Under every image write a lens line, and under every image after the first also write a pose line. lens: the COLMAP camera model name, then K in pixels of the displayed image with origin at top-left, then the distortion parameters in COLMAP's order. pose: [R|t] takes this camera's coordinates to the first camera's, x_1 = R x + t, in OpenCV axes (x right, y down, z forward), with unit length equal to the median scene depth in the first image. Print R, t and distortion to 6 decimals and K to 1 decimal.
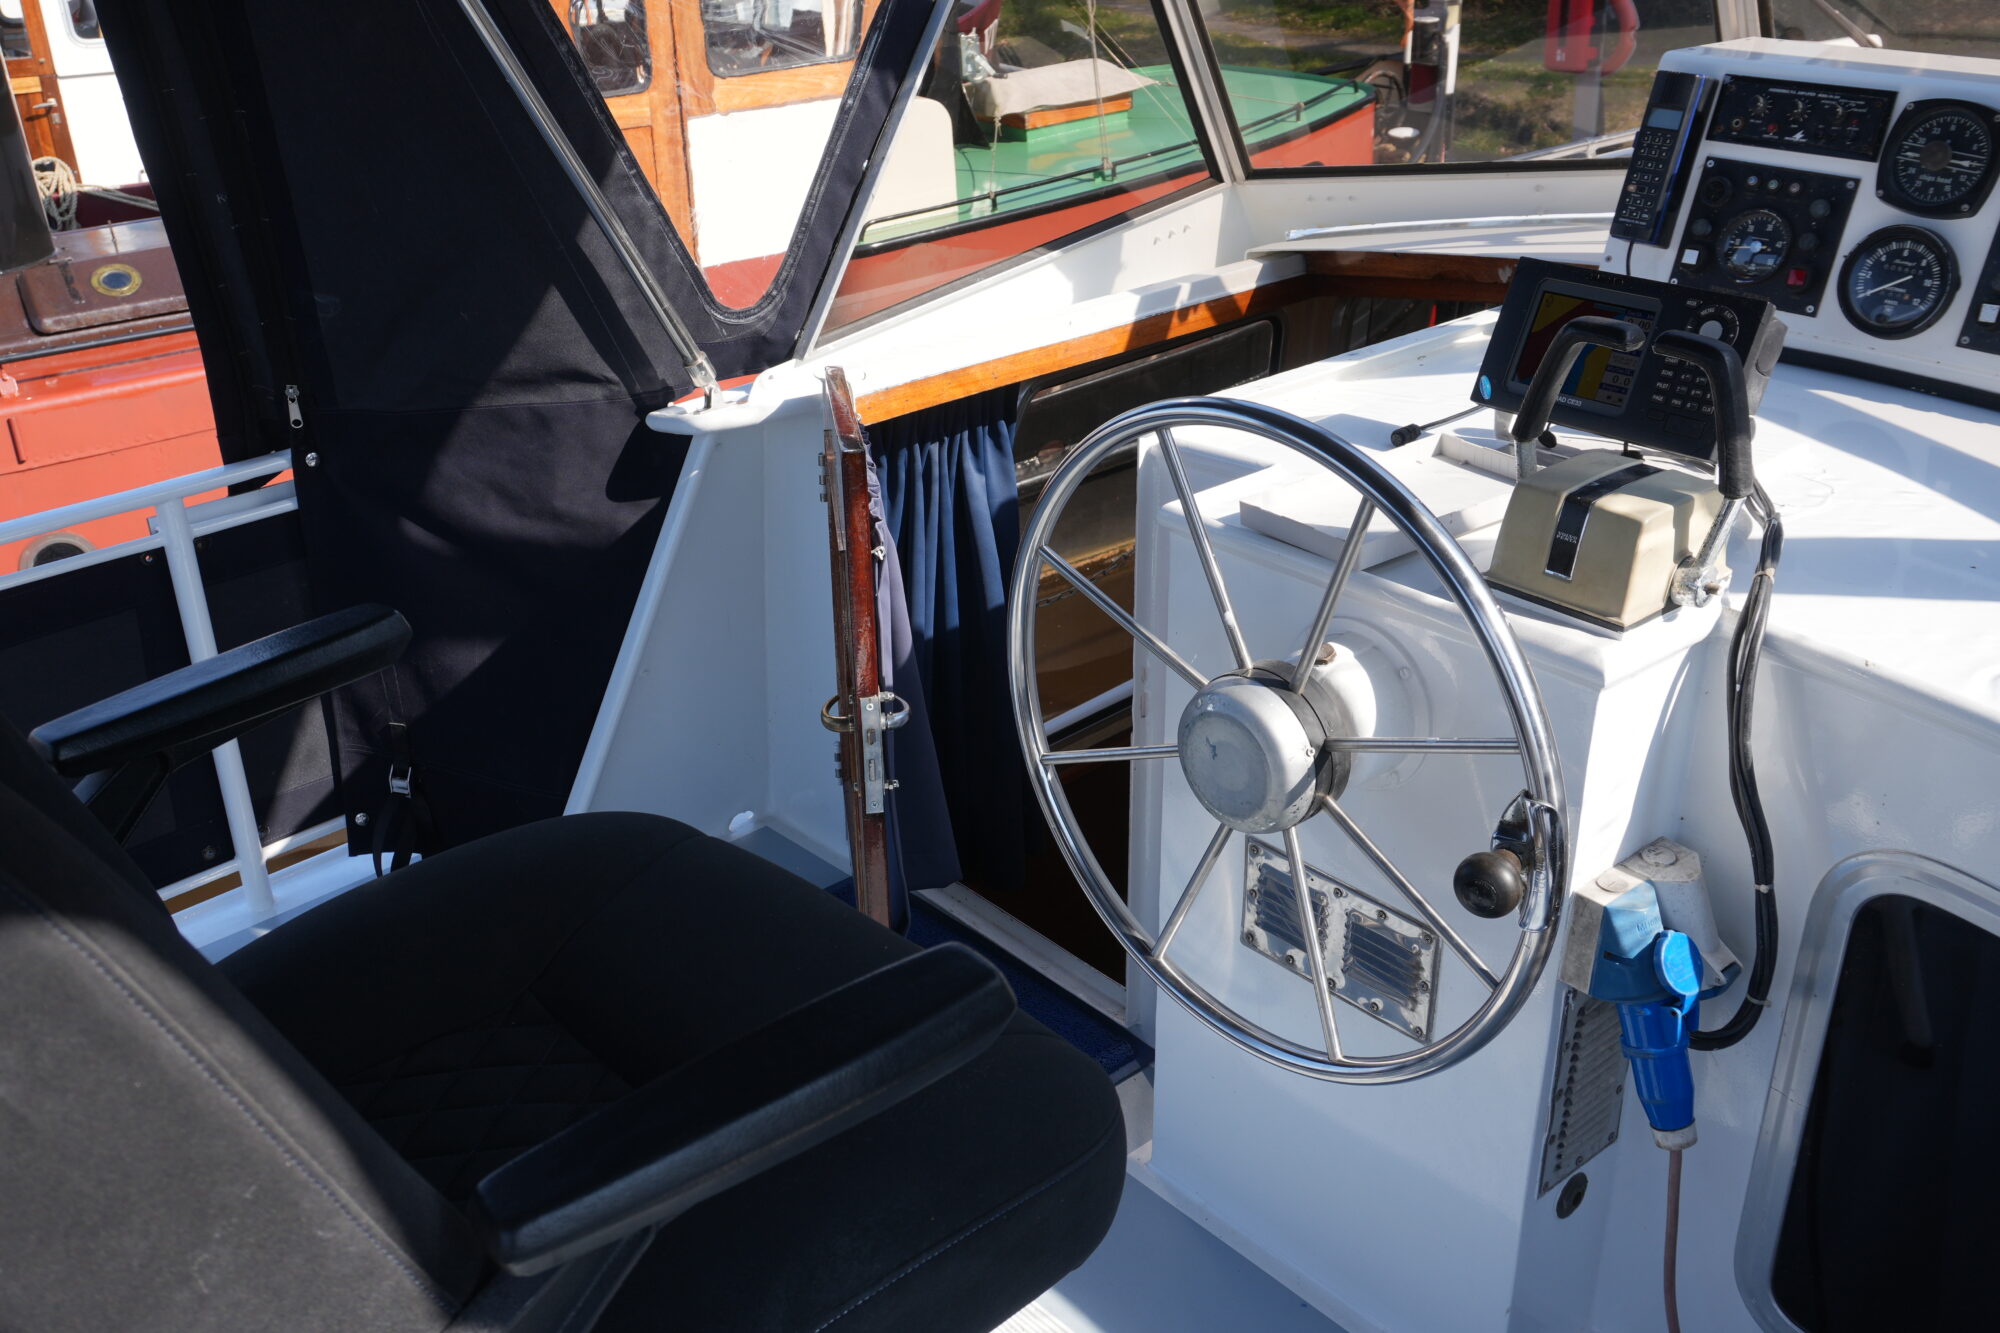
lens RADIAL K [[1802.9, 0, 986.5], [0, 1802.9, 668.2], [0, 0, 1]] dist [-0.012744, 0.009264]
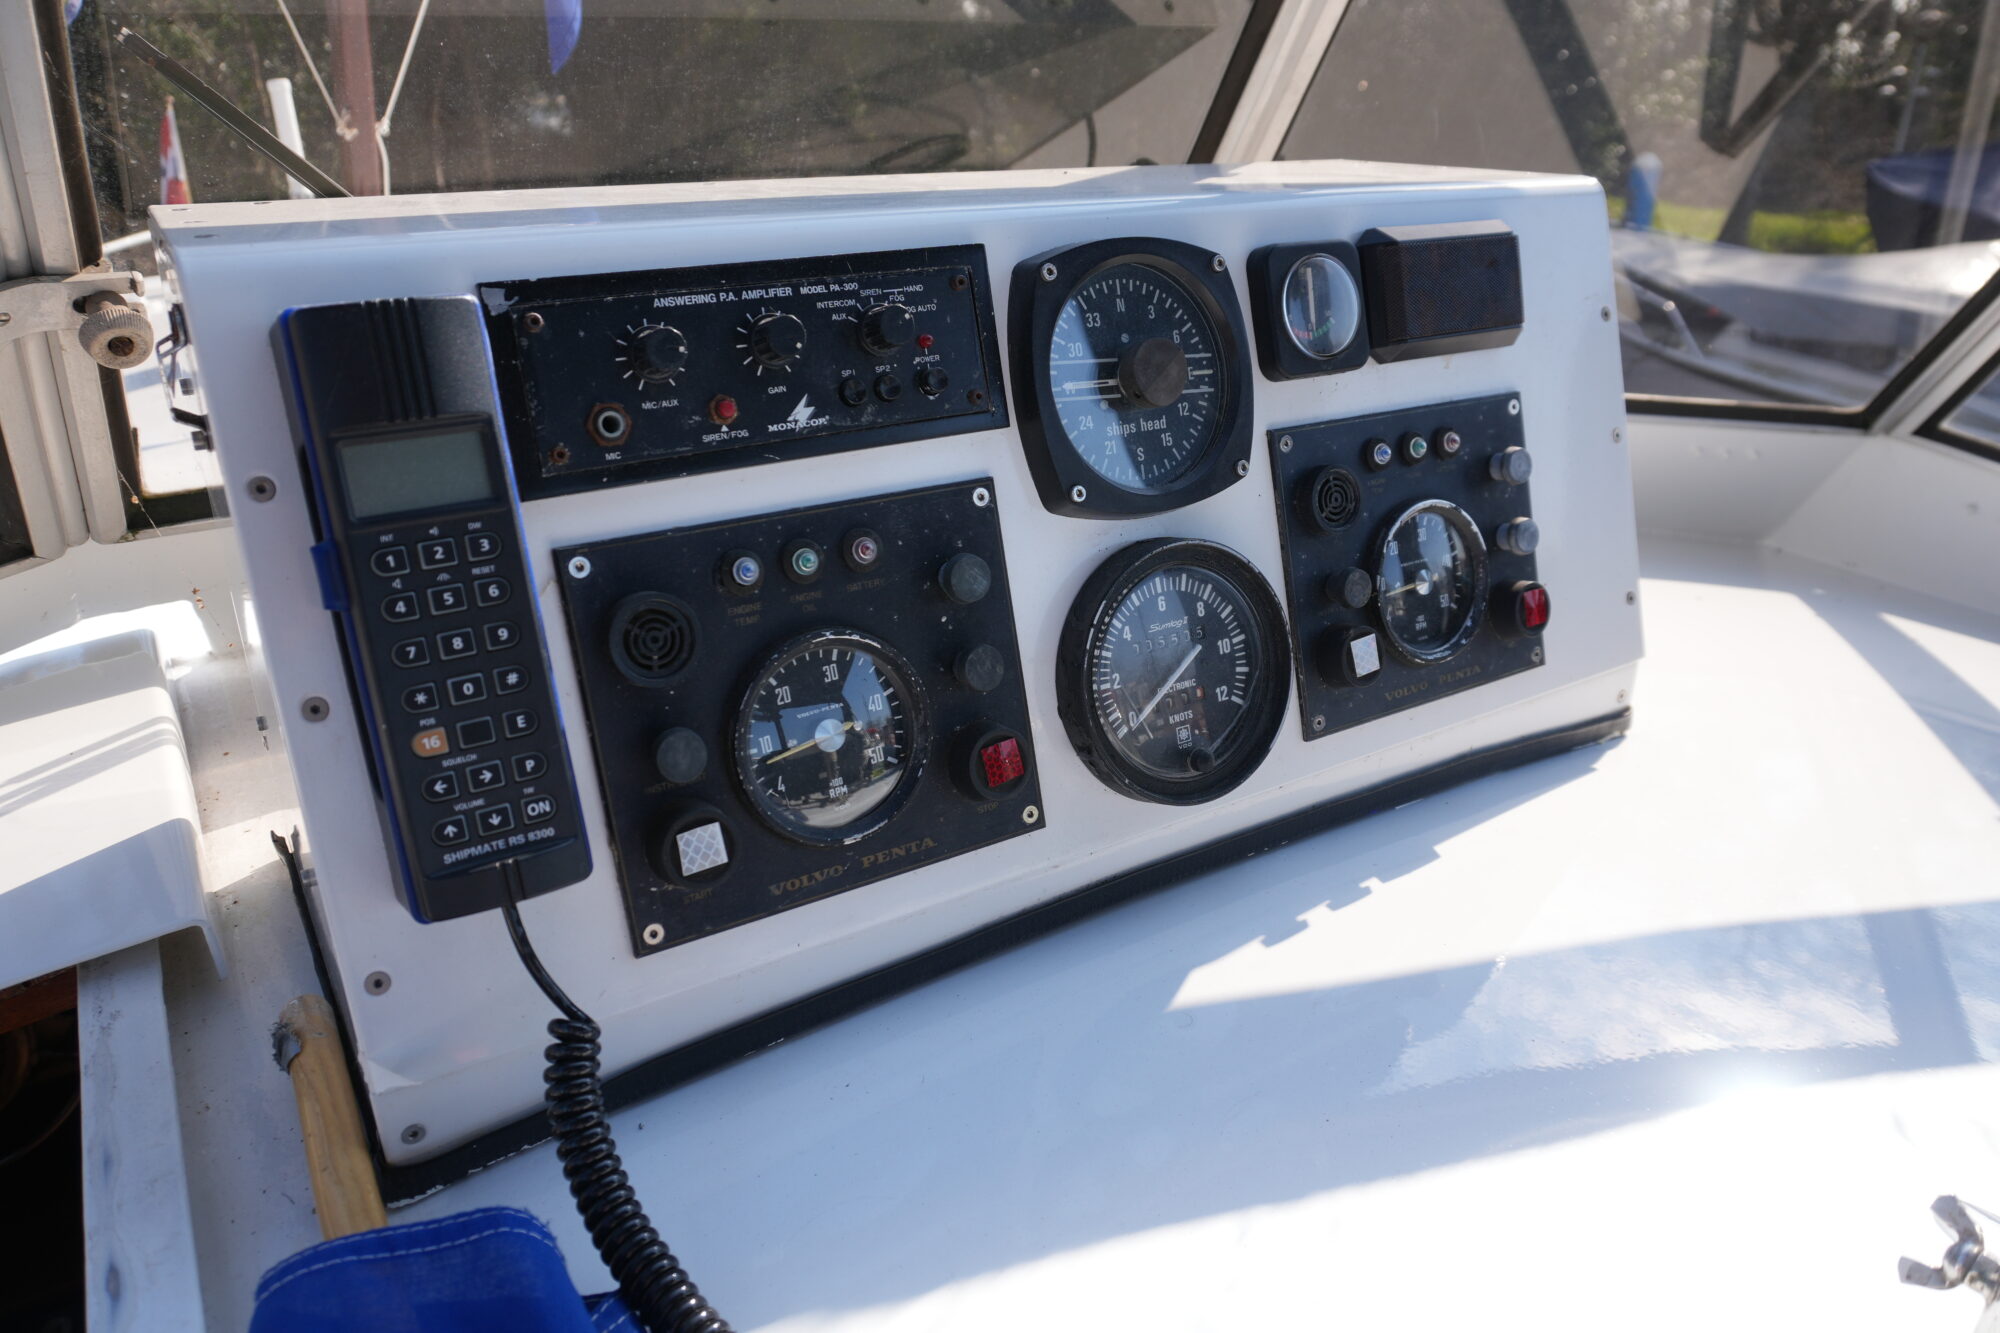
lens RADIAL K [[1352.7, 0, 994.4], [0, 1352.7, 666.8], [0, 0, 1]] dist [-0.048460, 0.032779]
pose [[0.139284, -0.381124, 0.913972, 0.207913], [0.433249, 0.853398, 0.289840, -0.319430], [-0.890447, 0.355607, 0.283986, 0.929305]]
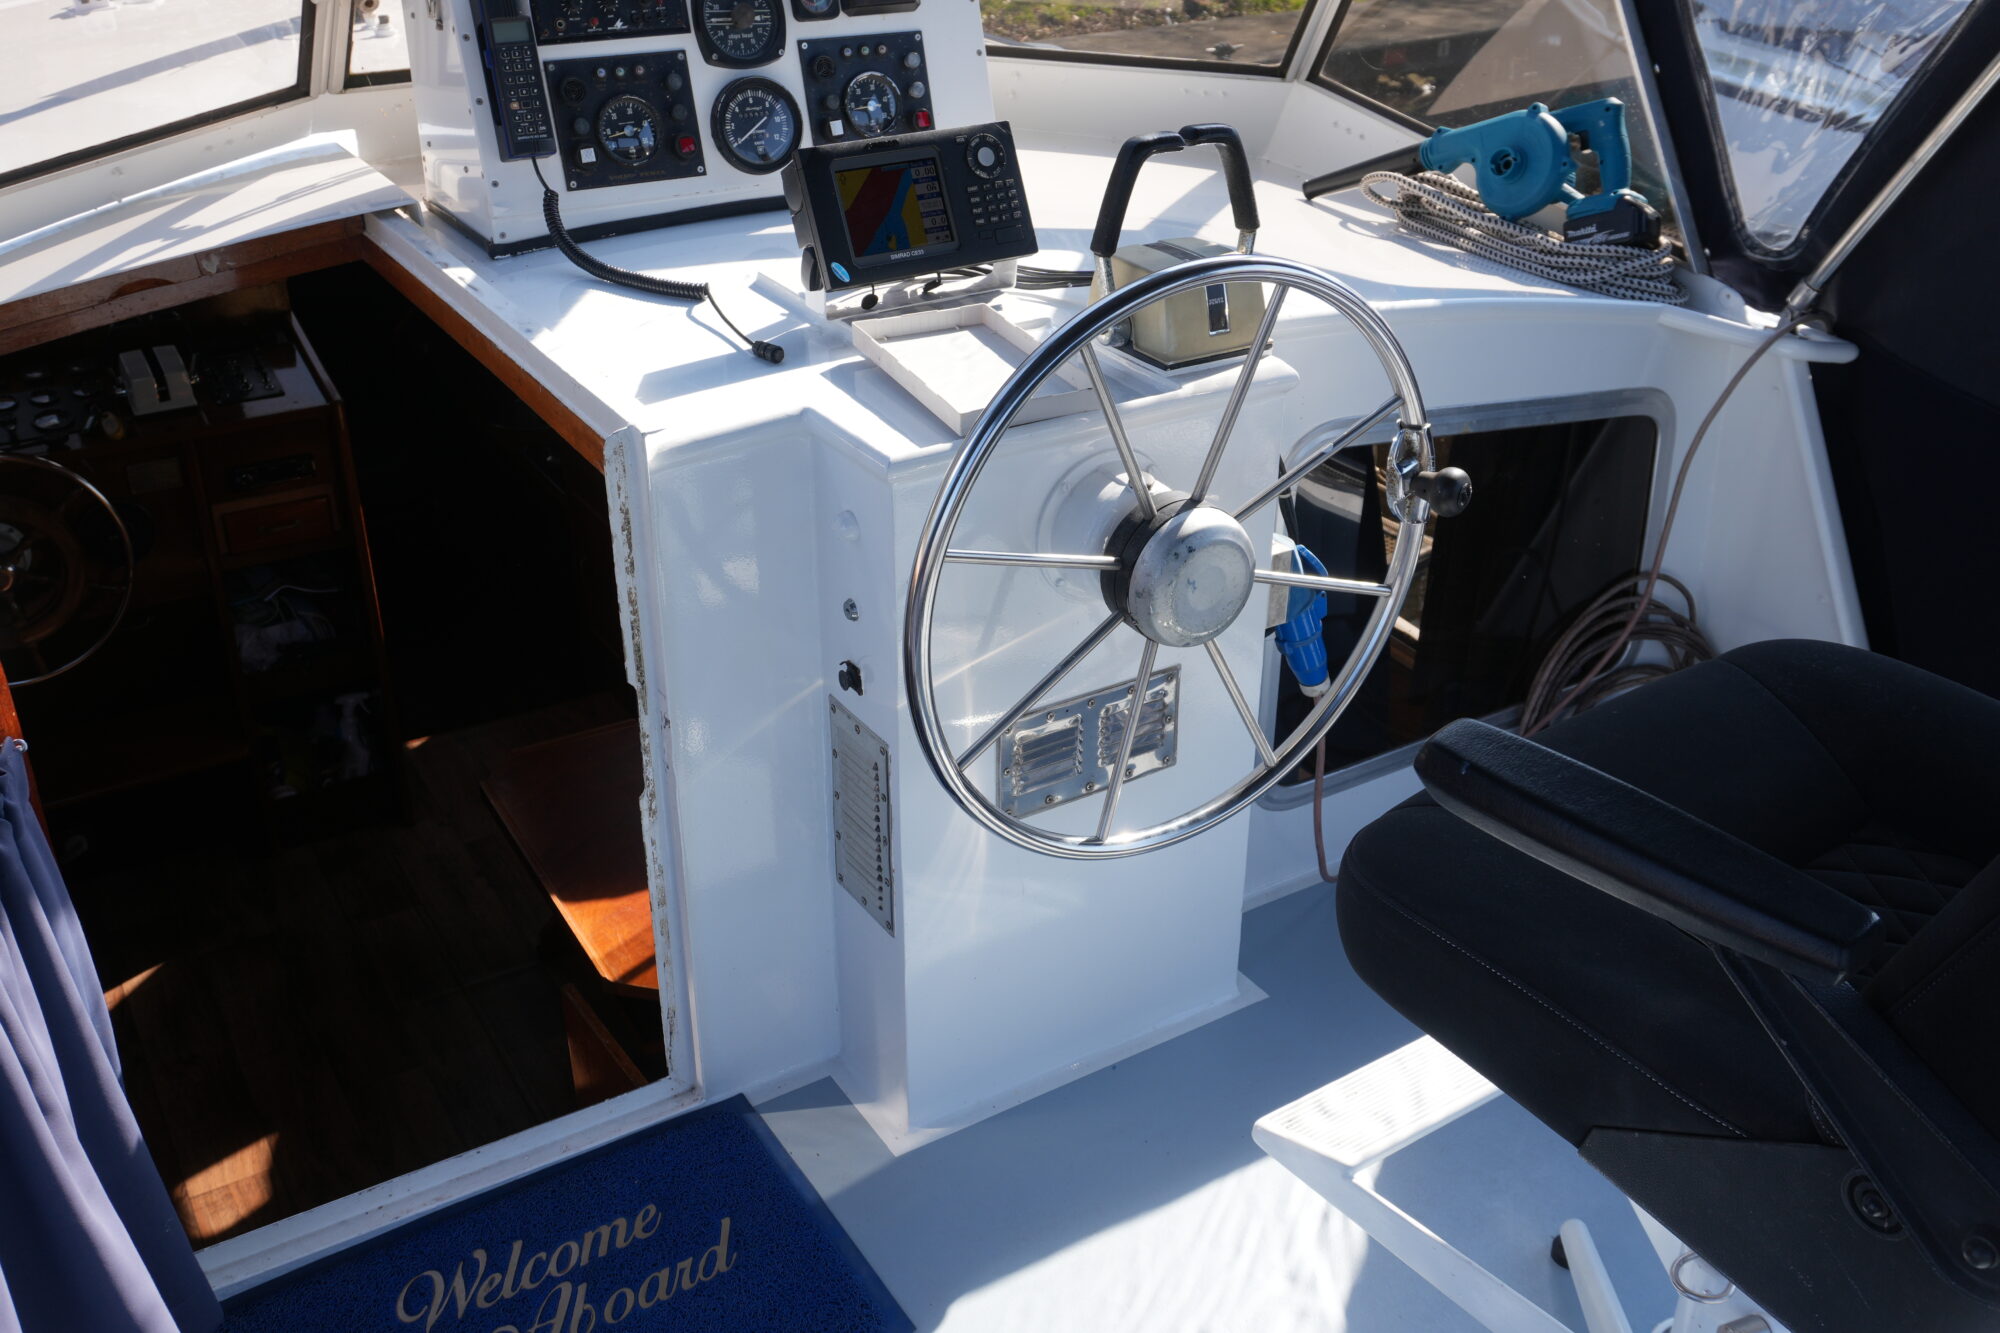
lens RADIAL K [[1802.9, 0, 986.5], [0, 1802.9, 668.2], [0, 0, 1]] dist [-0.012744, 0.009264]
pose [[0.153683, -0.451550, 0.878911, -0.664332], [0.424626, 0.833340, 0.353889, -0.267220], [-0.892230, 0.318822, 0.319811, 0.586835]]
